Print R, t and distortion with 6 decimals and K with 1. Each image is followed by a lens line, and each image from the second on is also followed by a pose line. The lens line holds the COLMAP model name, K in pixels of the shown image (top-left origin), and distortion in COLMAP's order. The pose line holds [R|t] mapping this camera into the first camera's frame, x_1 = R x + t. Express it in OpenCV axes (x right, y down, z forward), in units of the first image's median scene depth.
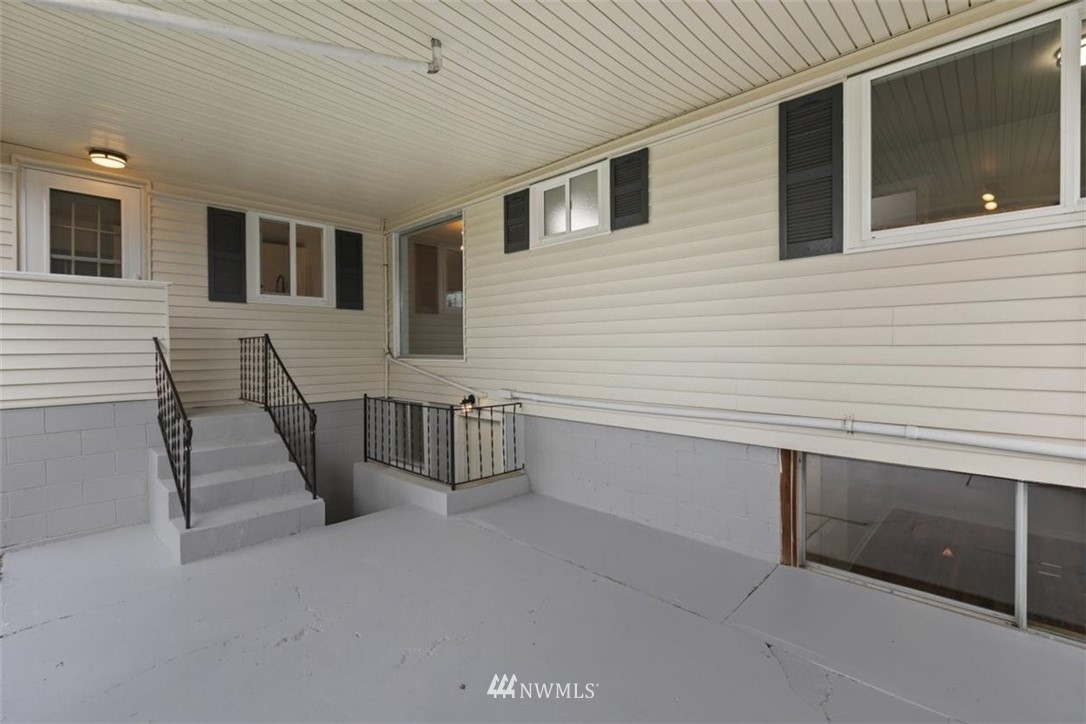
lens RADIAL K [[483.1, 0, 551.4], [0, 483.1, 355.5], [0, 0, 1]] dist [0.002777, 0.000191]
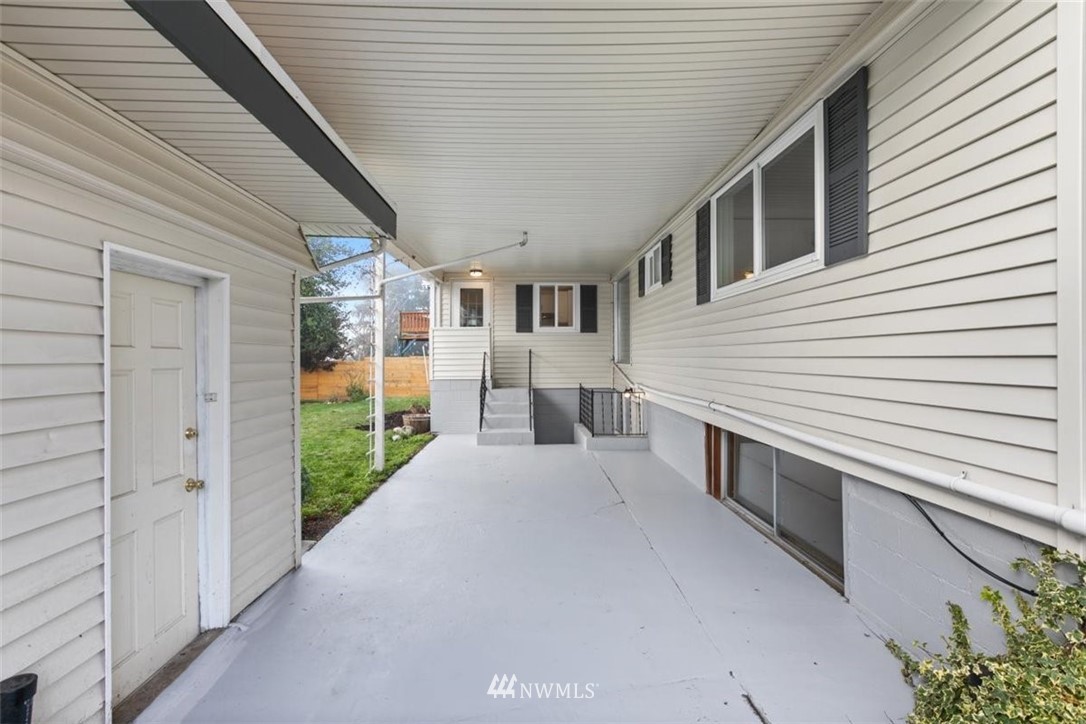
lens RADIAL K [[483.1, 0, 539.3], [0, 483.1, 359.6], [0, 0, 1]] dist [0.002777, 0.000191]
pose [[0.709445, 0.007532, -0.704721, 0.745815], [-0.011144, 0.999938, -0.000532, -0.002705], [0.704673, 0.008231, 0.709484, -0.327861]]
